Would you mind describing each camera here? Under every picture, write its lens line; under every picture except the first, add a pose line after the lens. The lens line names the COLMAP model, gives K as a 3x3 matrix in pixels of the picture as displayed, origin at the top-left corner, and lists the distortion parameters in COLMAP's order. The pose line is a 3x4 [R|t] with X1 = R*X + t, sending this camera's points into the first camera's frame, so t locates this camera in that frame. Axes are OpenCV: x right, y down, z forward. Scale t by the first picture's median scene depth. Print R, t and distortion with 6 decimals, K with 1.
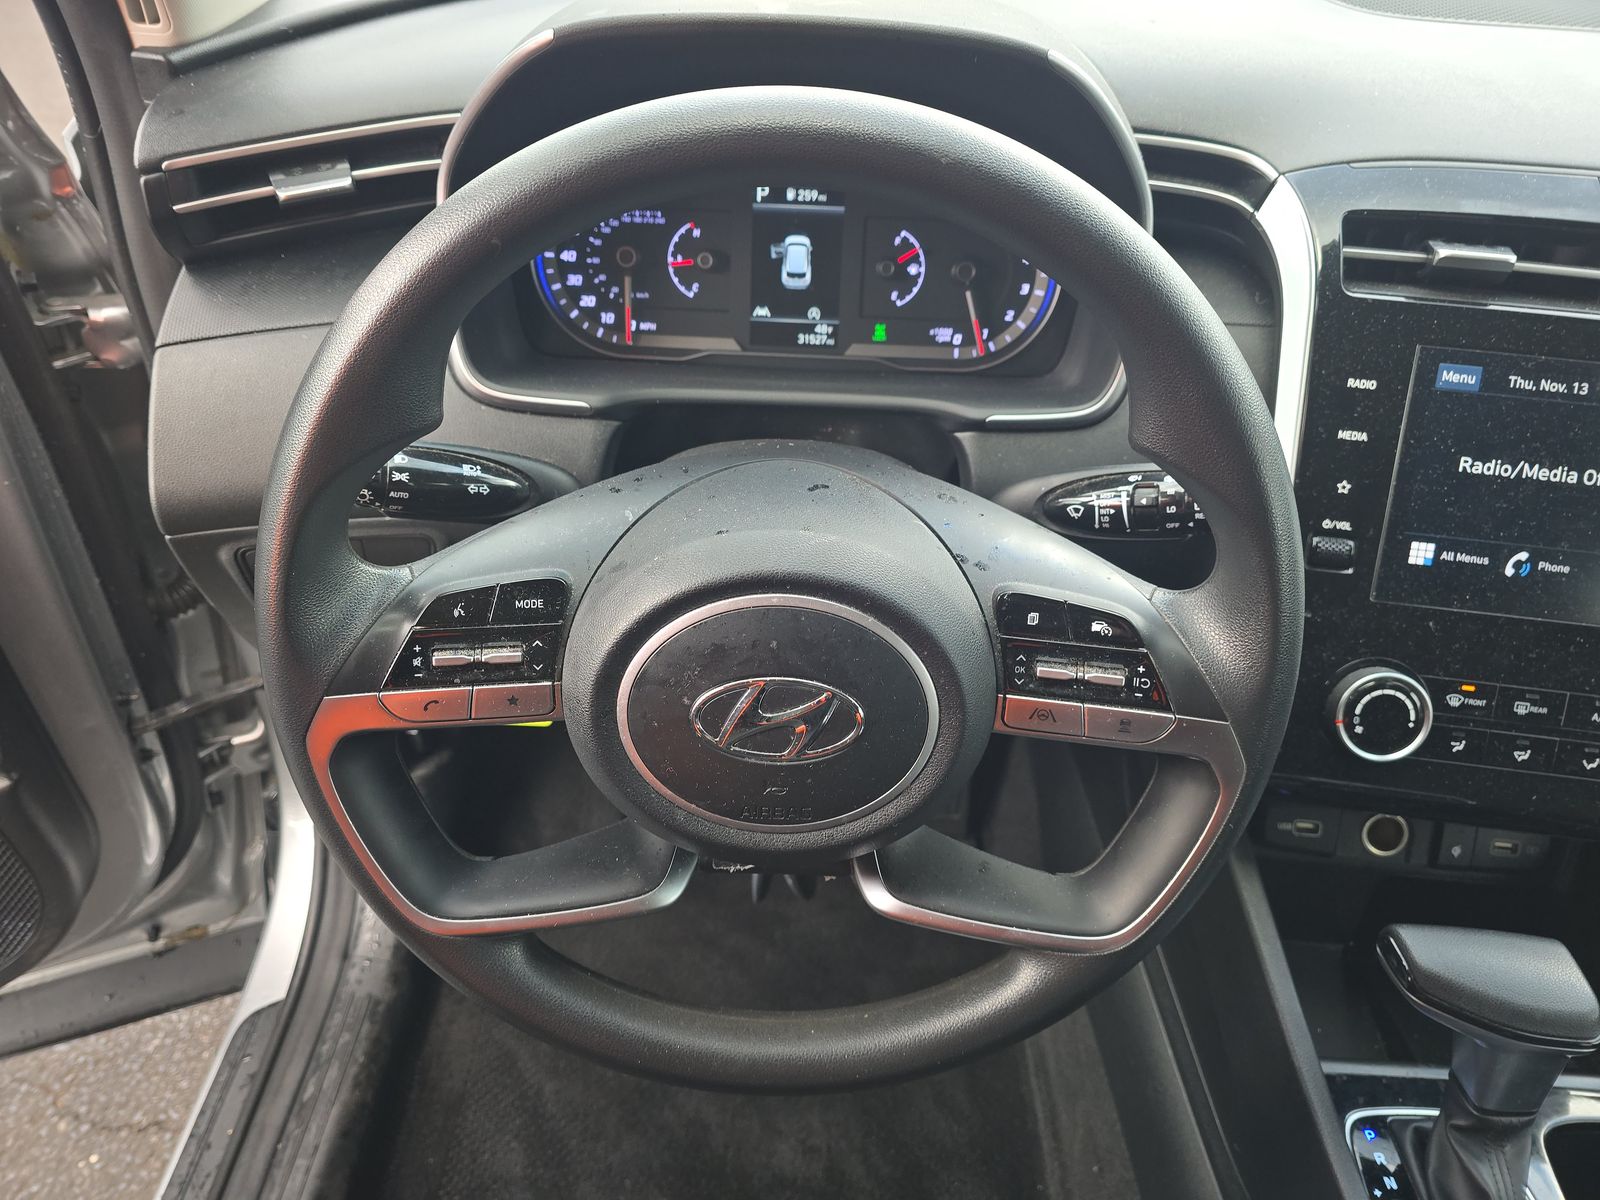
lens RADIAL K [[1077.5, 0, 800.0], [0, 1077.5, 600.0], [0, 0, 1]] dist [0.002880, -0.021188]
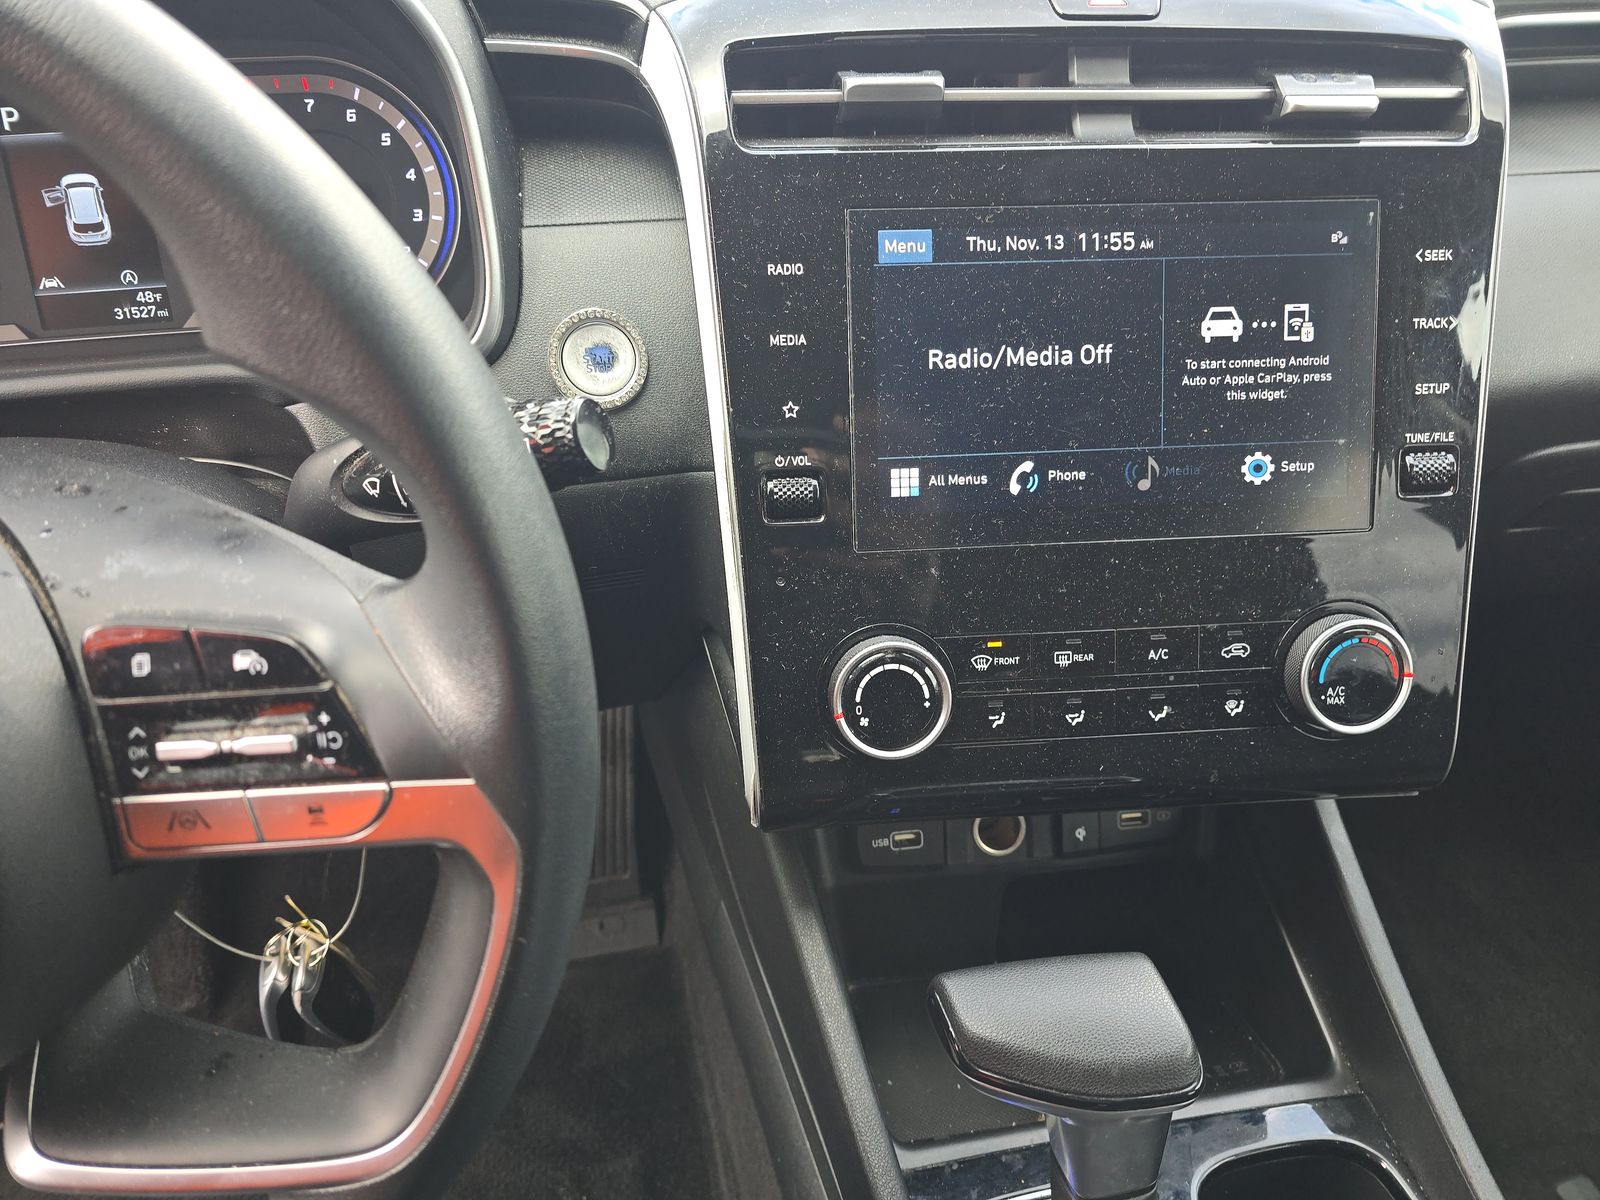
lens RADIAL K [[1085.9, 0, 800.0], [0, 1085.9, 600.0], [0, 0, 1]] dist [0.047672, -0.064536]
pose [[0.972806, -0.157298, 0.170014, 0.363172], [0.160982, 0.986925, -0.008014, 0.034546], [-0.166530, 0.035165, 0.985409, 0.252641]]
